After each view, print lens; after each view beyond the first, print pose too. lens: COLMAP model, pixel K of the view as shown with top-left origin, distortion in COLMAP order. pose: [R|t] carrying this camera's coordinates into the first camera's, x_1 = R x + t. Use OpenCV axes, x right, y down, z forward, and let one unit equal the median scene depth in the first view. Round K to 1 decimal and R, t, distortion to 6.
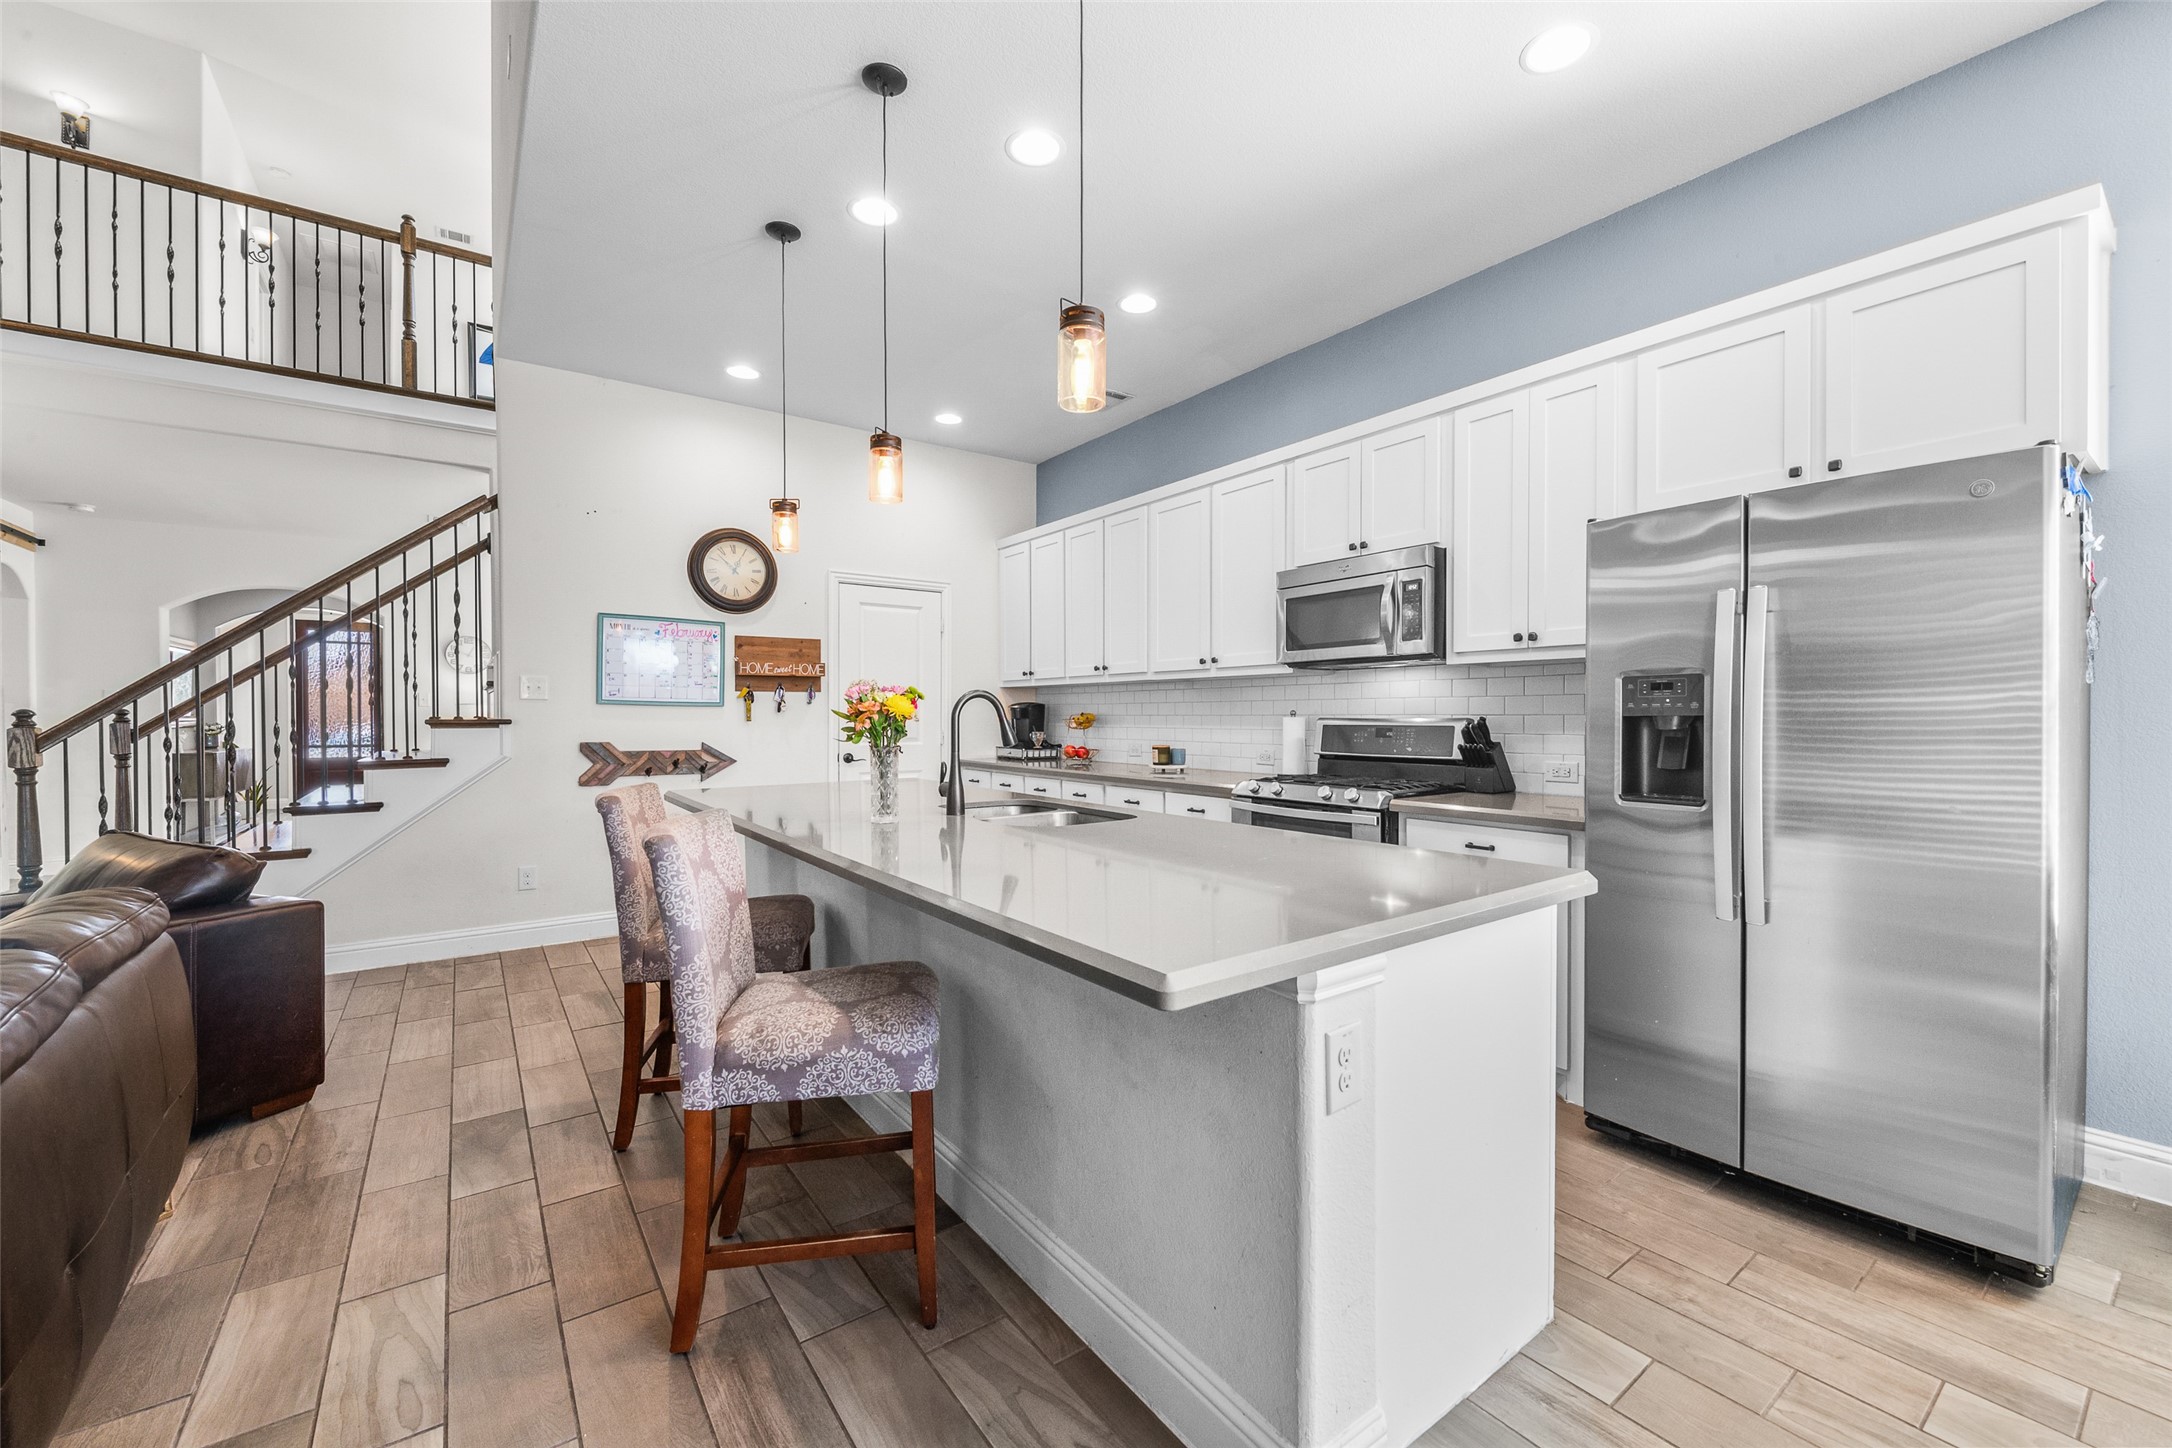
lens RADIAL K [[859.4, 0, 1086.2], [0, 859.4, 724.3], [0, 0, 1]] dist [-0.003047, -0.001154]
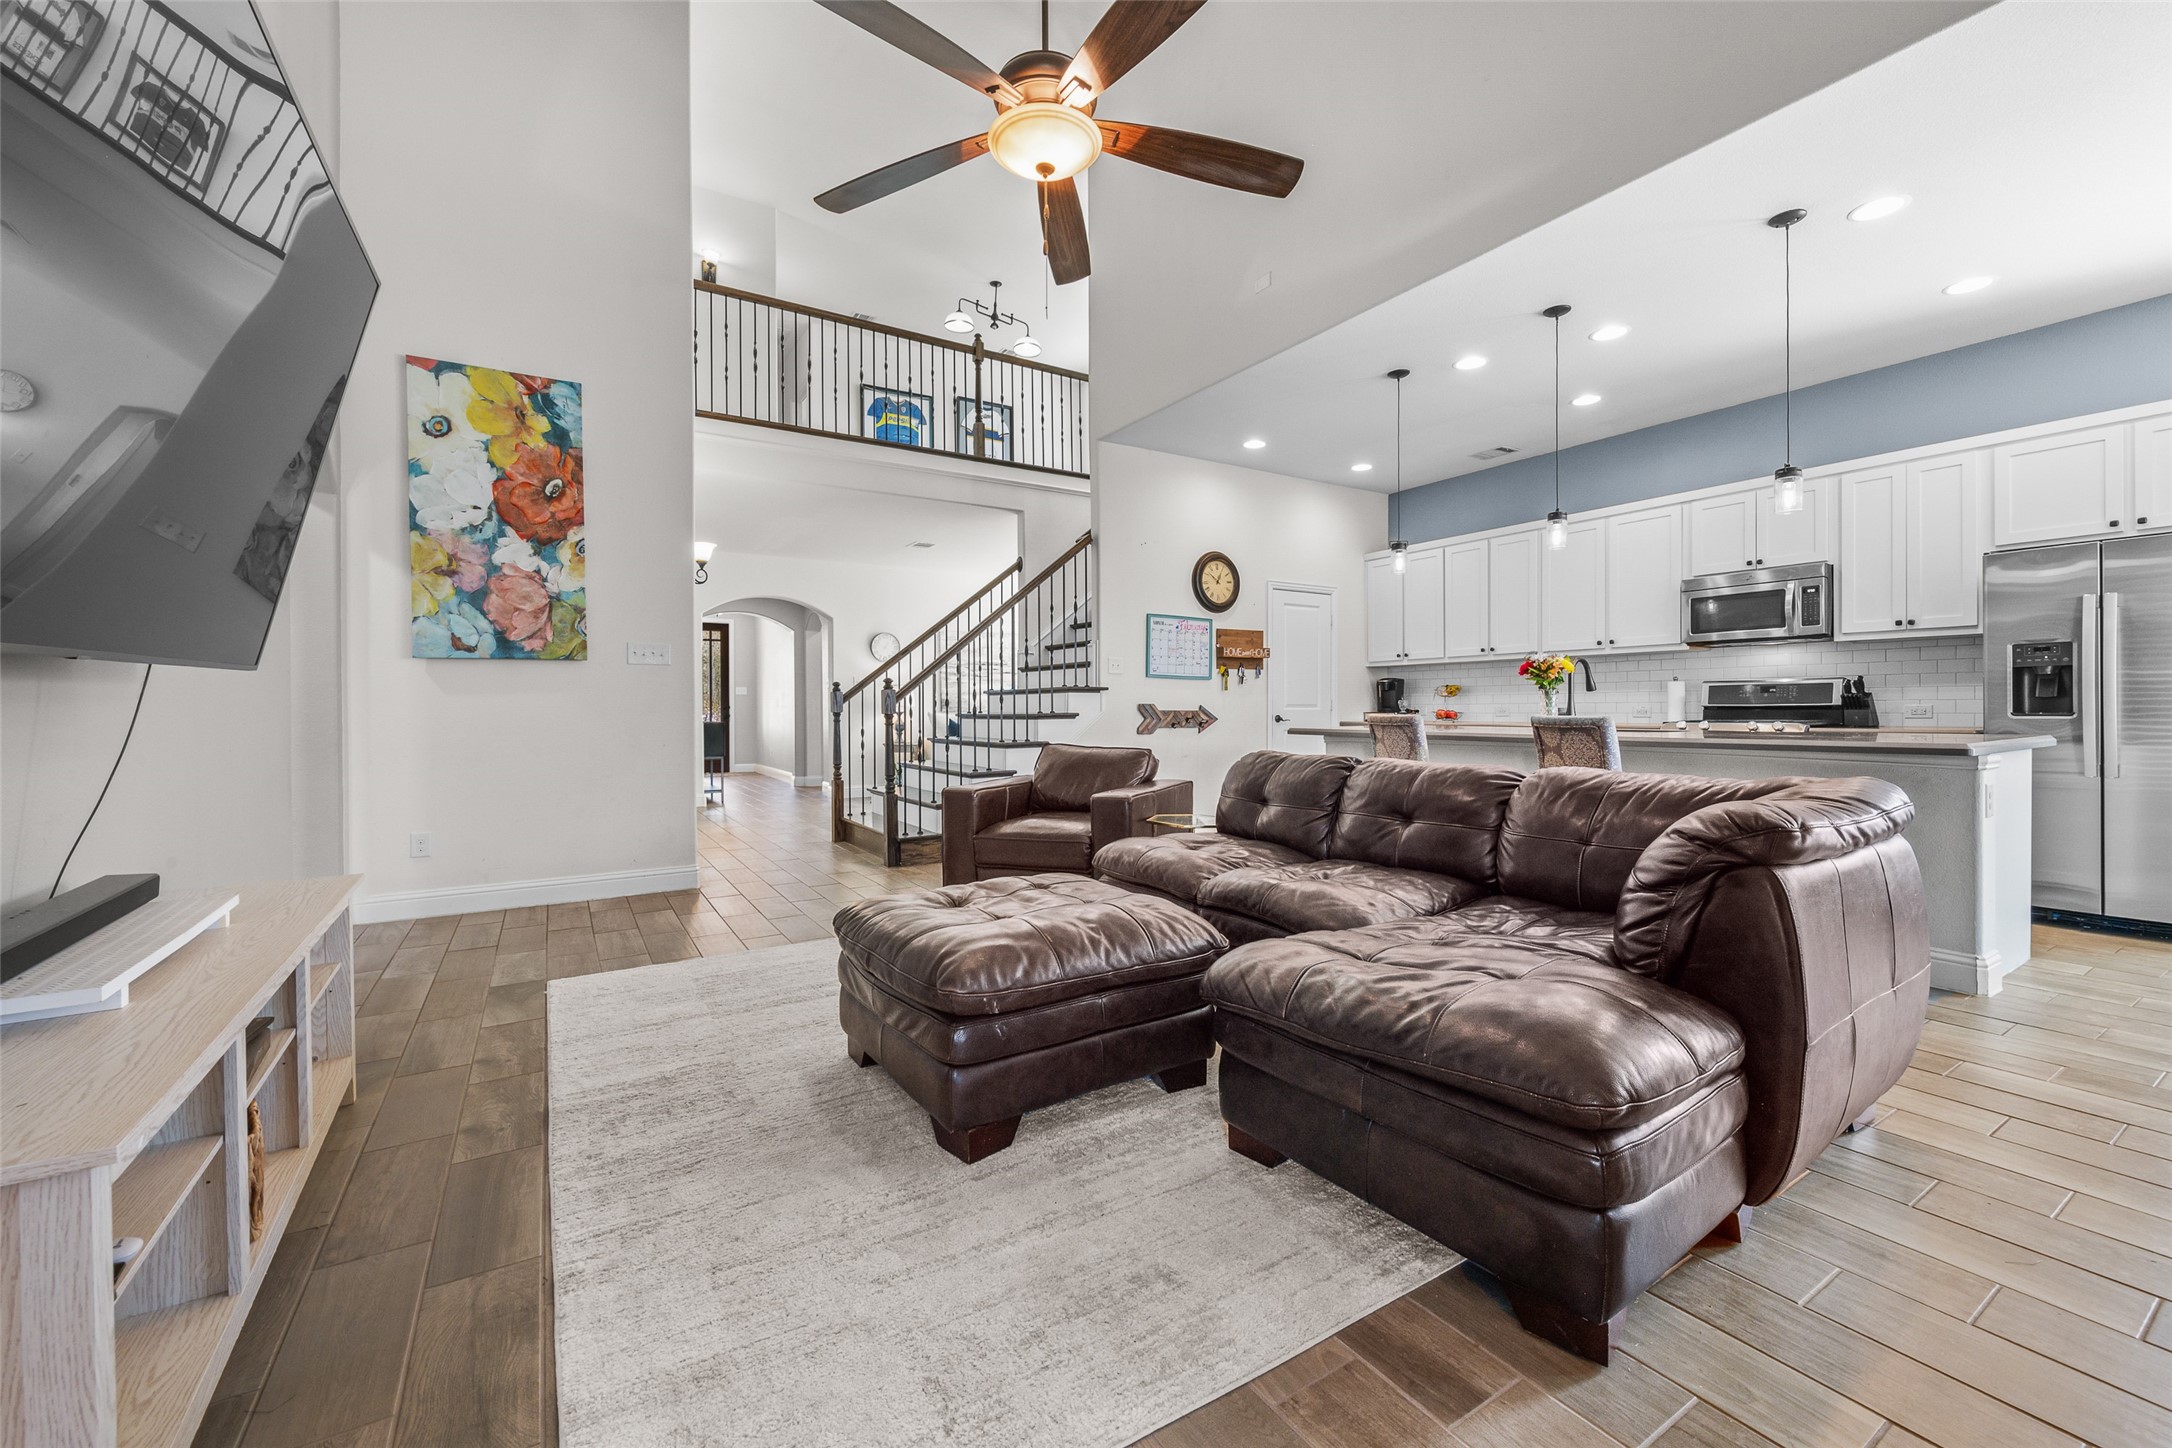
lens RADIAL K [[859.4, 0, 1087.1], [0, 859.4, 711.8], [0, 0, 1]] dist [-0.003047, -0.001154]
pose [[0.997246, -0.004169, -0.074042, -0.561955], [0.003655, 0.999968, -0.007075, 0.043605], [0.074069, 0.006785, 0.997230, -0.434819]]
